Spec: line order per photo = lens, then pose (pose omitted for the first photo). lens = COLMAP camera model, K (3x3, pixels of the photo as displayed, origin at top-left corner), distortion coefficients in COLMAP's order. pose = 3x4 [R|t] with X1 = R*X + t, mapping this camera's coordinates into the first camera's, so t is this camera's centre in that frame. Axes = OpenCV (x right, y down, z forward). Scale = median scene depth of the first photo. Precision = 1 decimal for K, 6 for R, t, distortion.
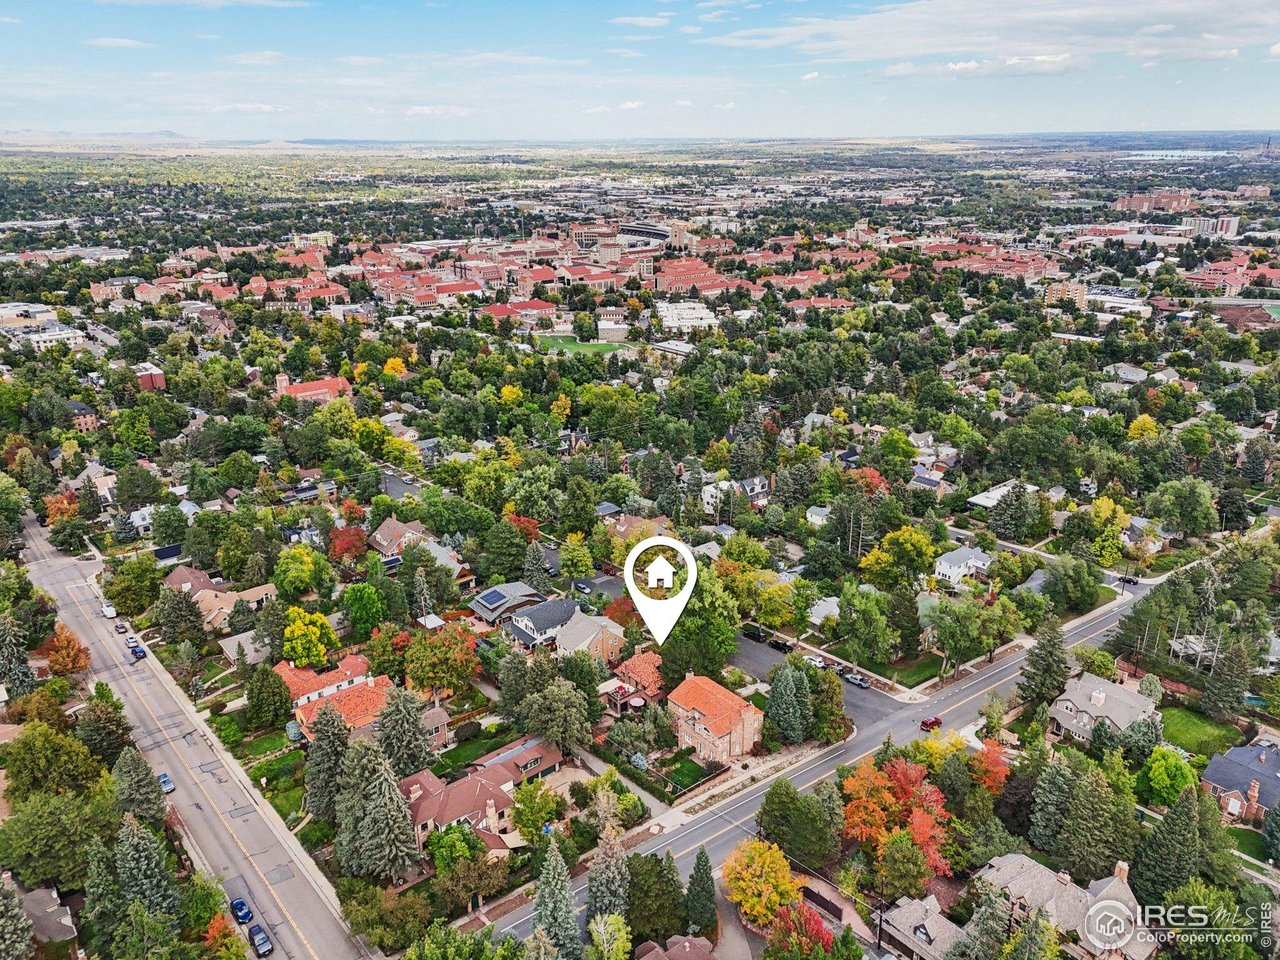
lens RADIAL K [[946.1, 0, 643.7], [0, 946.1, 476.3], [0, 0, 1]] dist [0.085015, -0.085373]
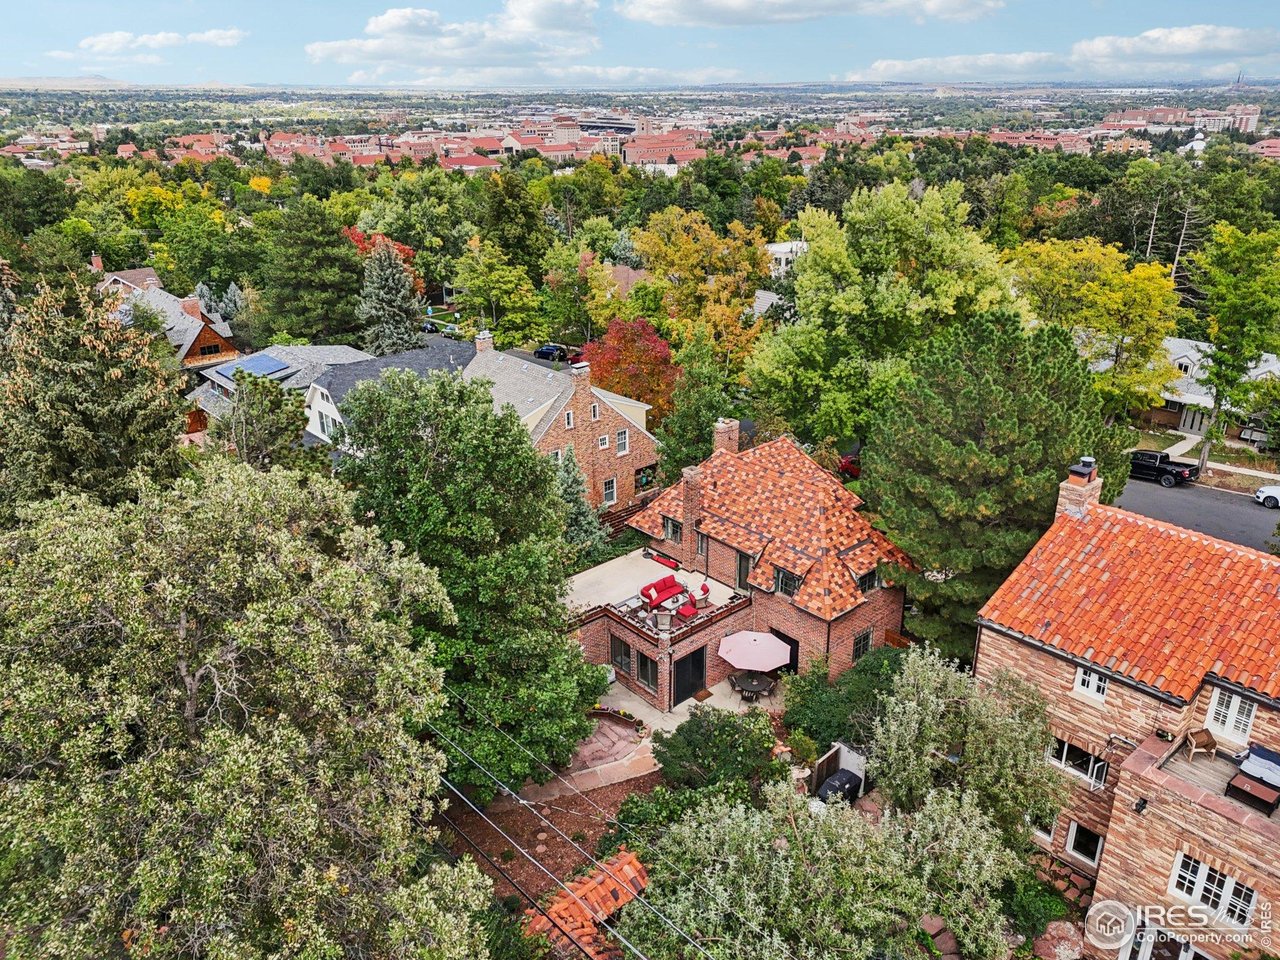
lens RADIAL K [[946.1, 0, 643.7], [0, 946.1, 476.3], [0, 0, 1]] dist [0.085015, -0.085373]
pose [[0.999072, -0.017212, 0.039485, -0.037552], [0.015462, 0.998903, 0.044197, 0.187109], [-0.040203, -0.043545, 0.998242, 0.783983]]
